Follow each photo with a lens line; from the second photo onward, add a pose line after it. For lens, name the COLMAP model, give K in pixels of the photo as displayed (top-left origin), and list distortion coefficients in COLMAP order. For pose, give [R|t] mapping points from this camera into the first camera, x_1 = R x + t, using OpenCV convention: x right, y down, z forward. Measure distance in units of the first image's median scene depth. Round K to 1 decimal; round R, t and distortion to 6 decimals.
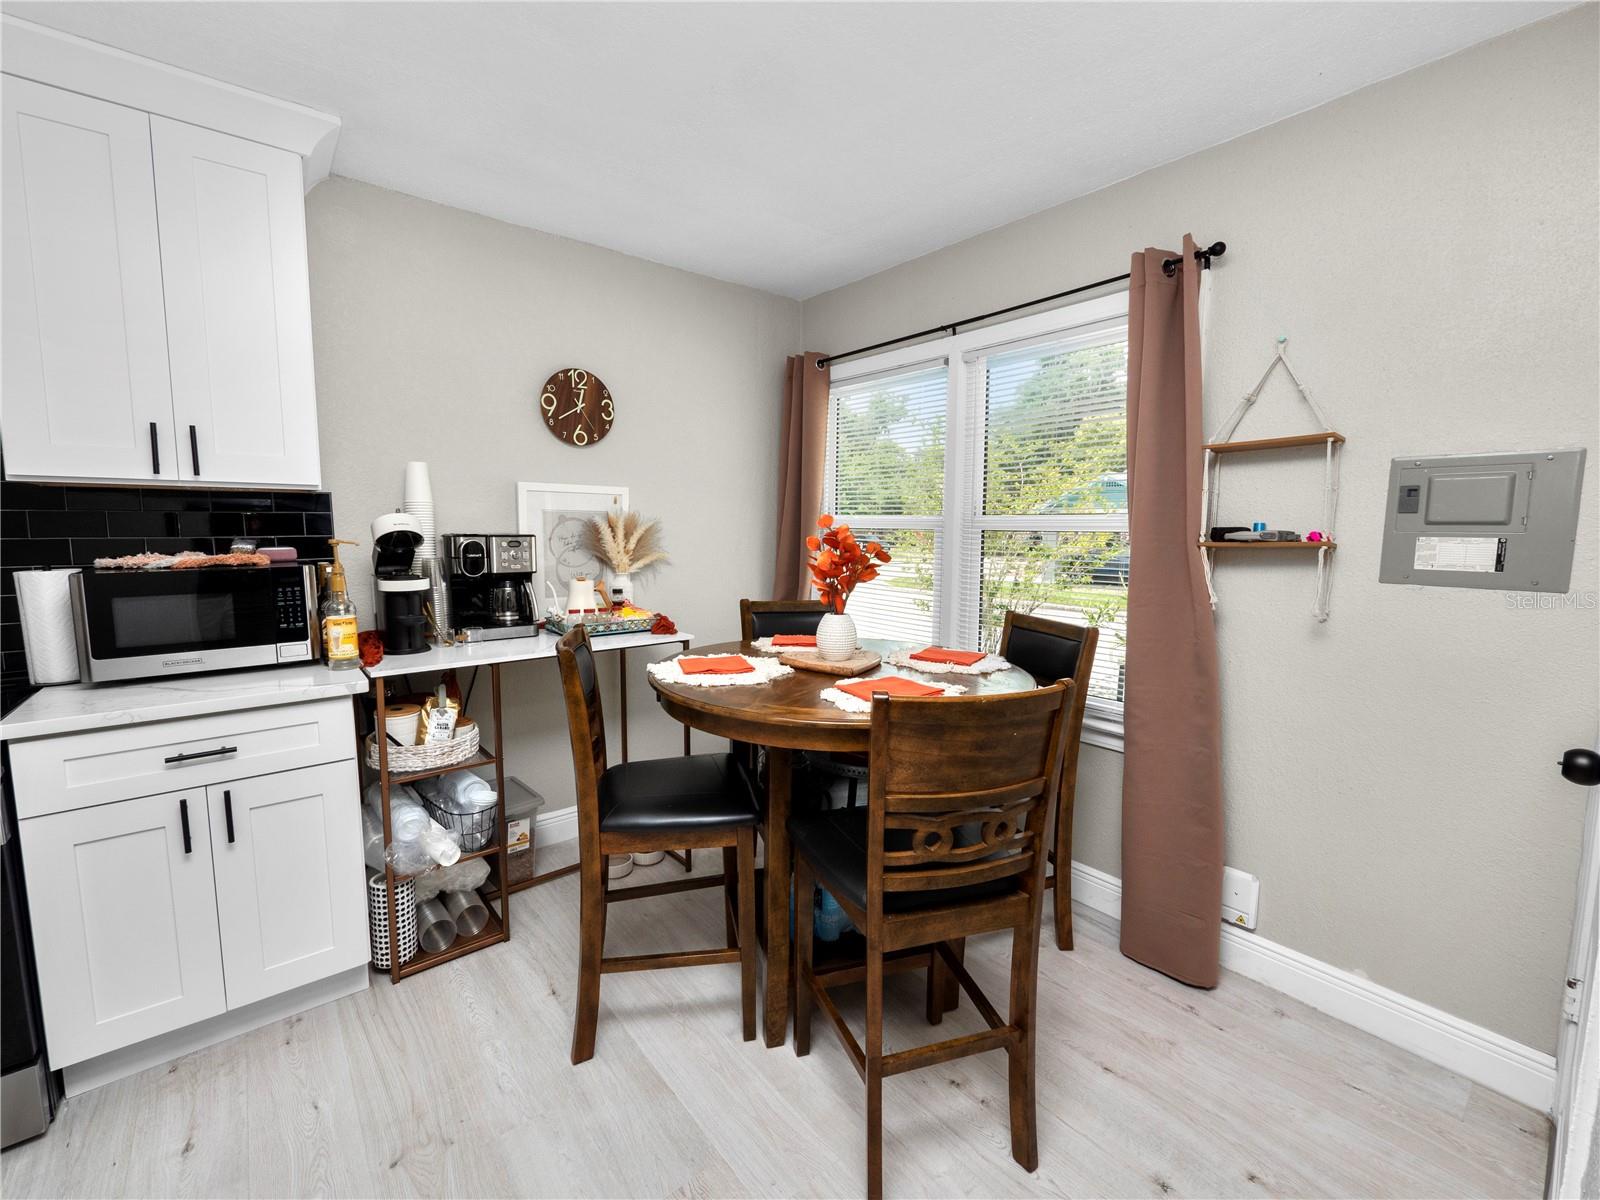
lens RADIAL K [[674.9, 0, 790.6], [0, 674.9, 596.3], [0, 0, 1]] dist [0.001424, -0.000912]
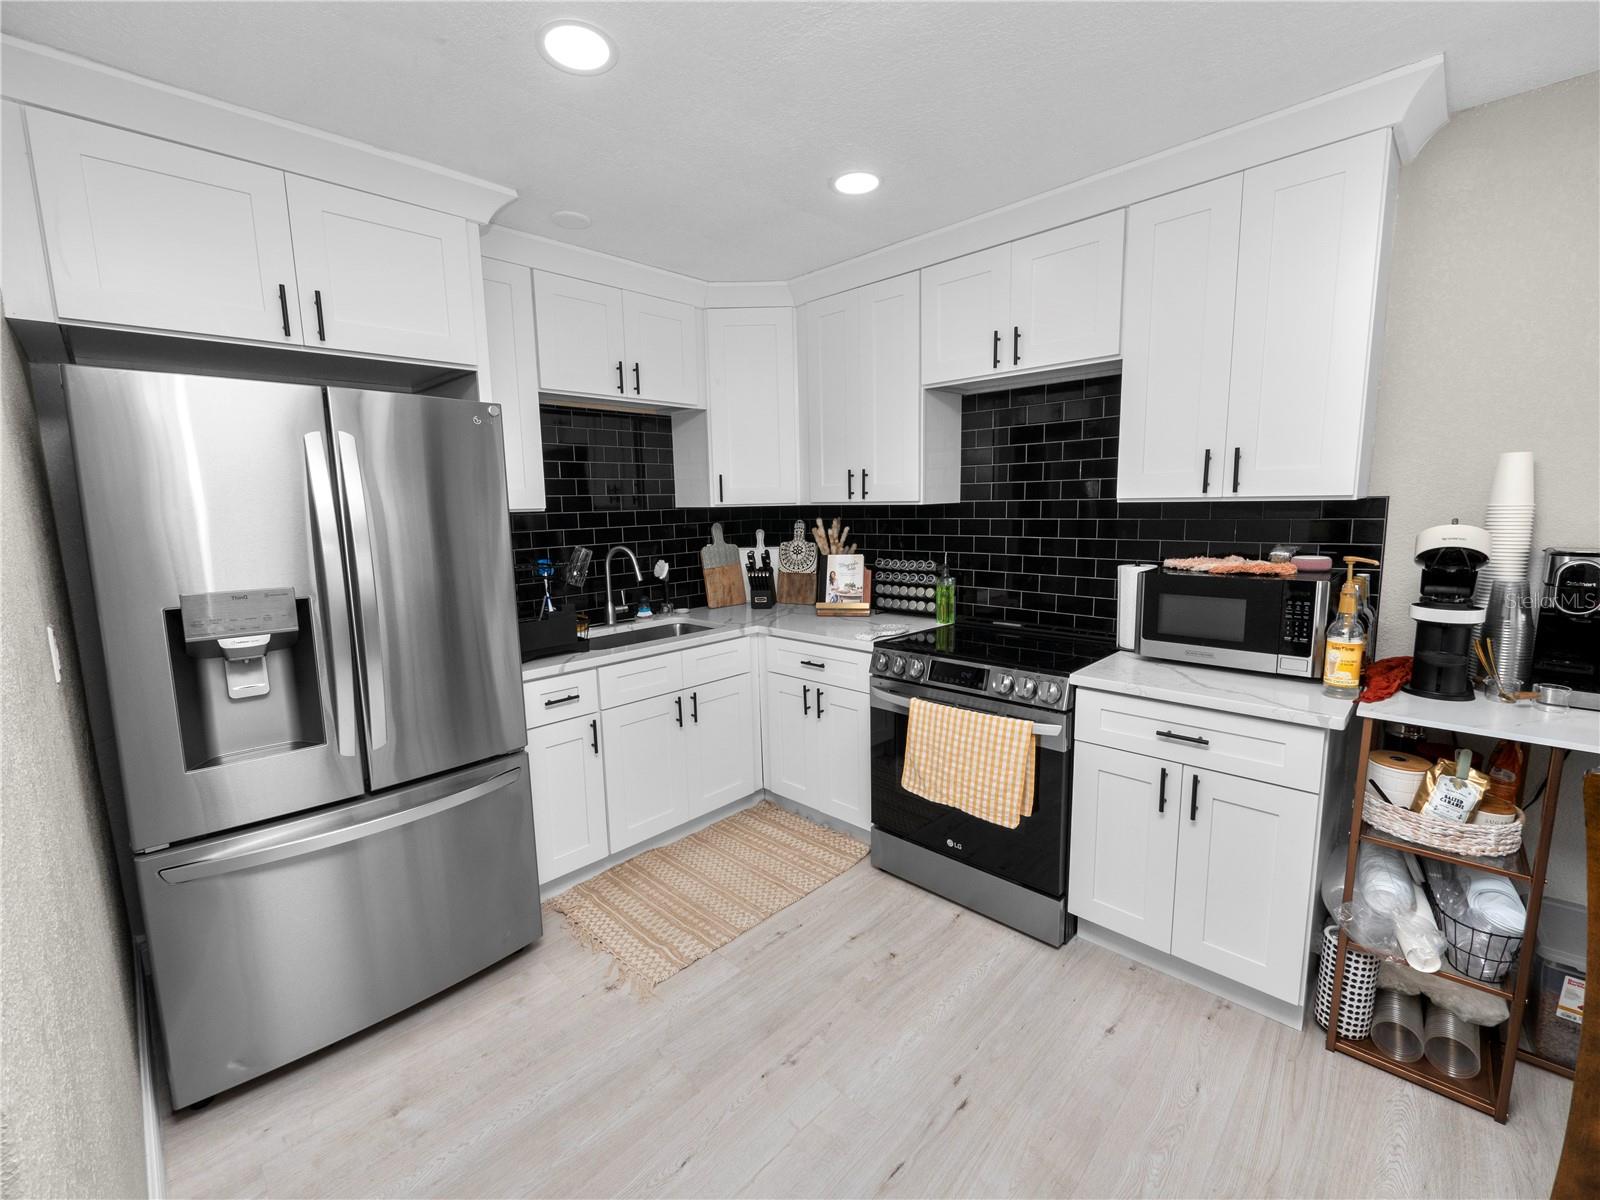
lens RADIAL K [[674.9, 0, 791.6], [0, 674.9, 601.5], [0, 0, 1]] dist [0.001424, -0.000912]
pose [[0.117397, 0.139024, -0.983306, 0.132818], [-0.082619, 0.988087, 0.129836, -0.075665], [0.989642, 0.065997, 0.127485, 0.131745]]
